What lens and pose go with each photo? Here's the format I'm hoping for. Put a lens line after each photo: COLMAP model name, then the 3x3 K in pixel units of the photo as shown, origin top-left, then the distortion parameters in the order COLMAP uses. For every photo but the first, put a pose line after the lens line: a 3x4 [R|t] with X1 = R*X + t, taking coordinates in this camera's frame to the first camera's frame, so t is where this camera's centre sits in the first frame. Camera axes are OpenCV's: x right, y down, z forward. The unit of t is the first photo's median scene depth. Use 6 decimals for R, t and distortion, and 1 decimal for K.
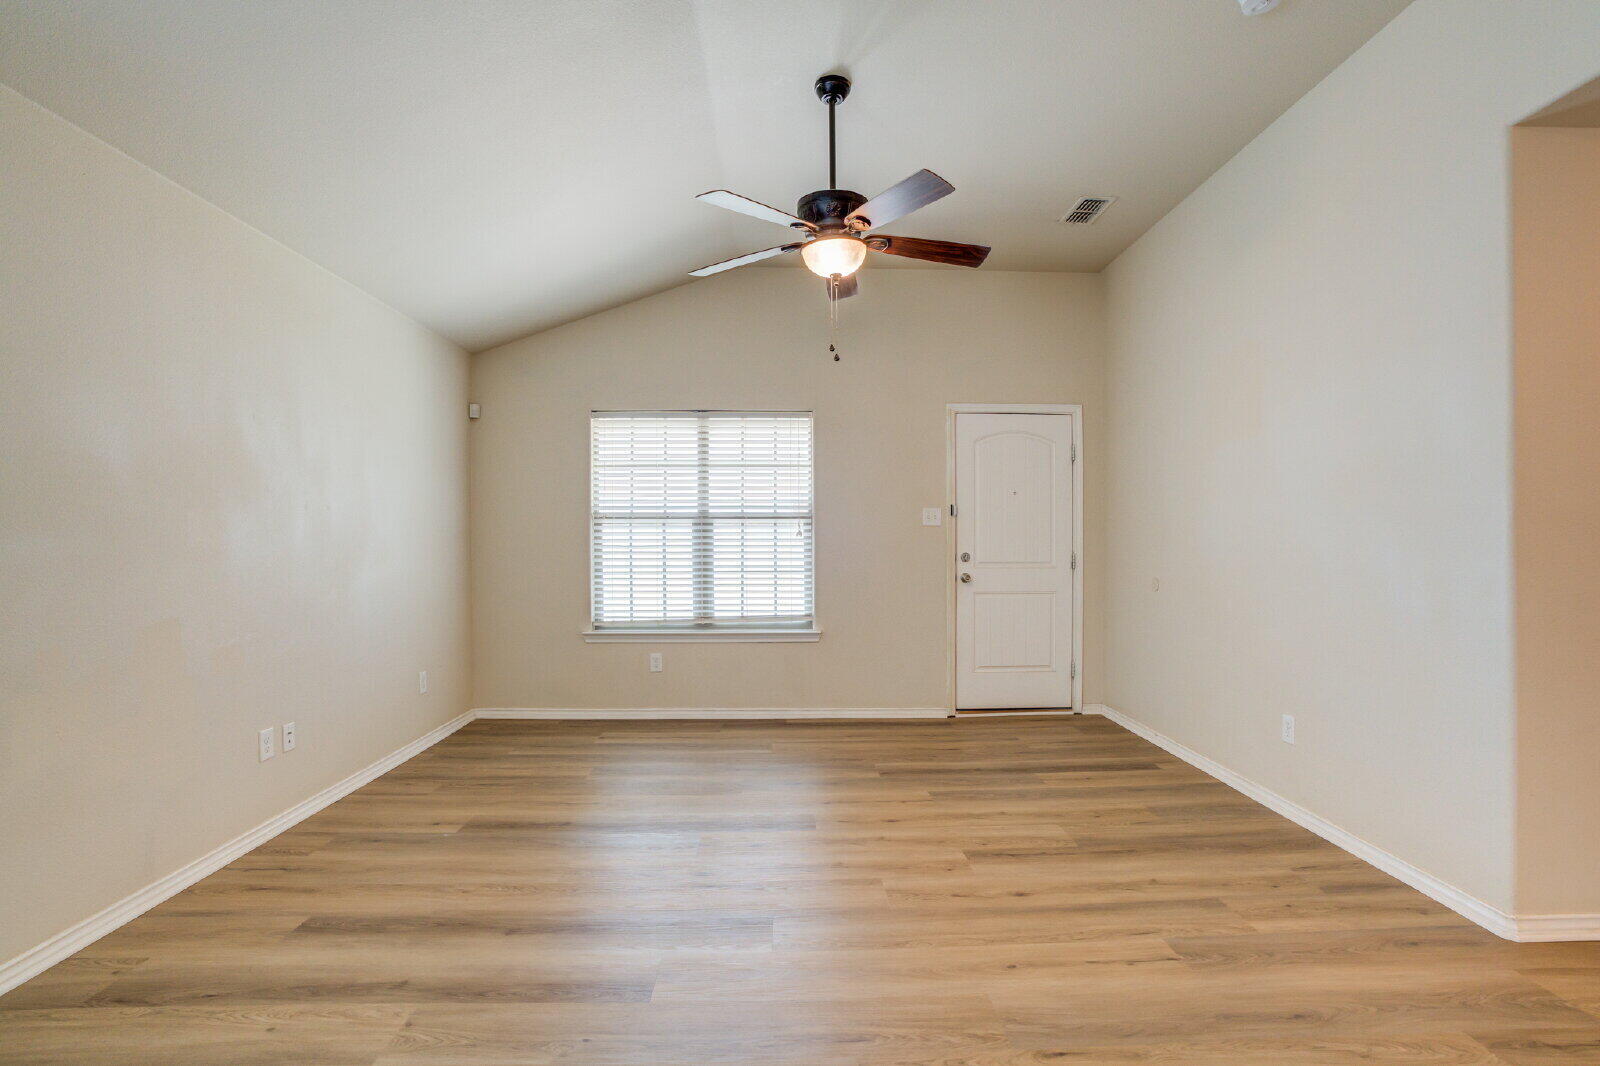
lens RADIAL K [[747.5, 0, 805.3], [0, 747.5, 551.9], [0, 0, 1]] dist [-0.073052, 0.027318]
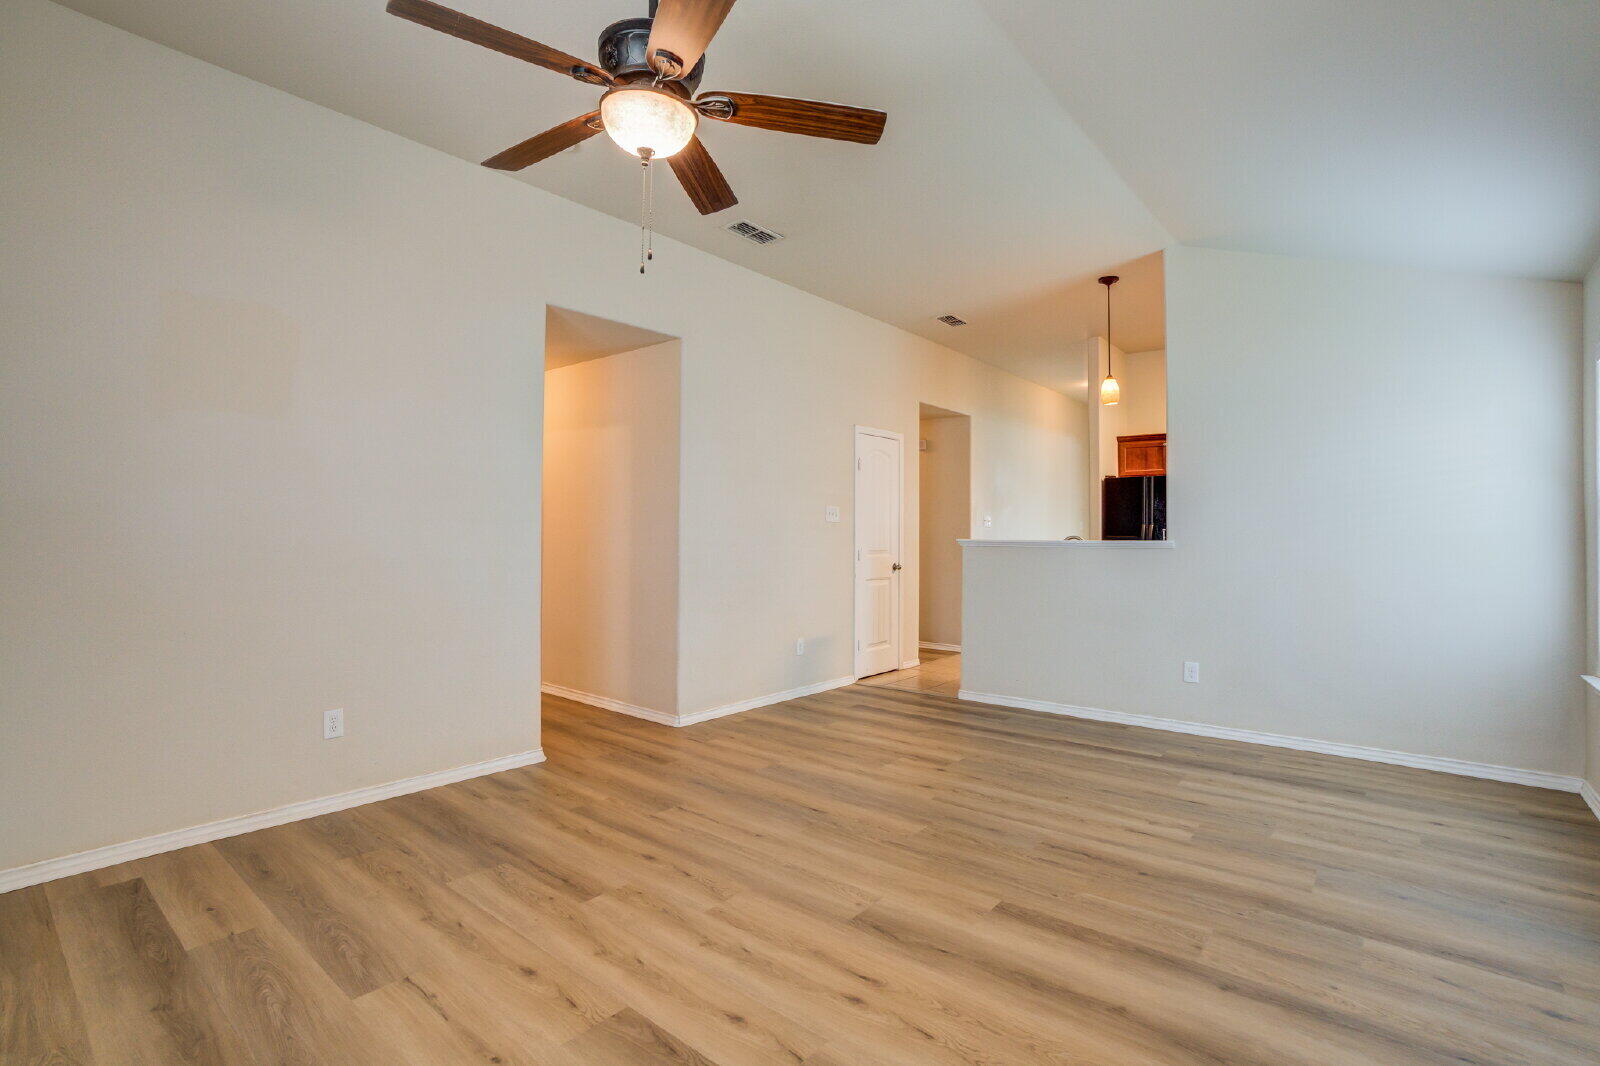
lens RADIAL K [[742.3, 0, 812.1], [0, 742.3, 537.2], [0, 0, 1]] dist [-0.081788, 0.034372]
pose [[-0.754701, -0.004330, 0.656054, -0.373190], [0.006017, 0.999890, 0.013522, -0.017441], [-0.656041, 0.014153, -0.754593, 1.018533]]
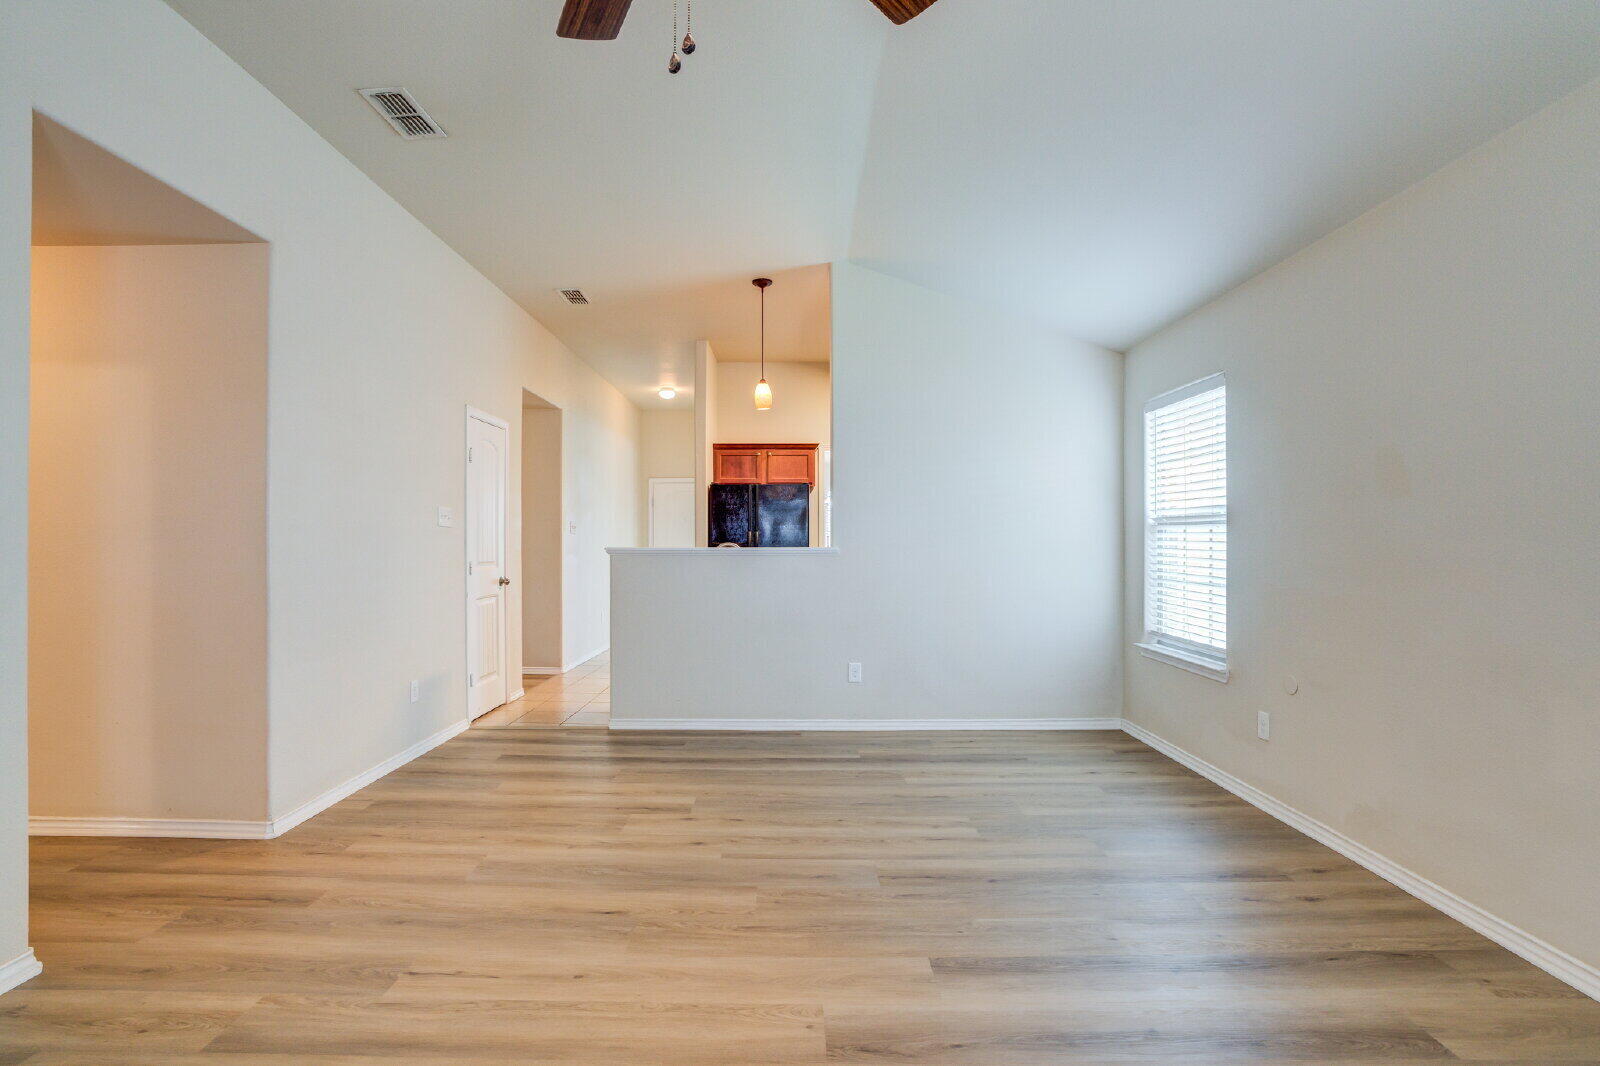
lens RADIAL K [[744.7, 0, 782.8], [0, 744.7, 548.8], [0, 0, 1]] dist [-0.062382, 0.017048]
pose [[-0.998858, 0.002564, 0.047705, -0.021194], [0.003600, 0.999759, 0.021640, -0.015882], [-0.047638, 0.021787, -0.998627, 0.993879]]
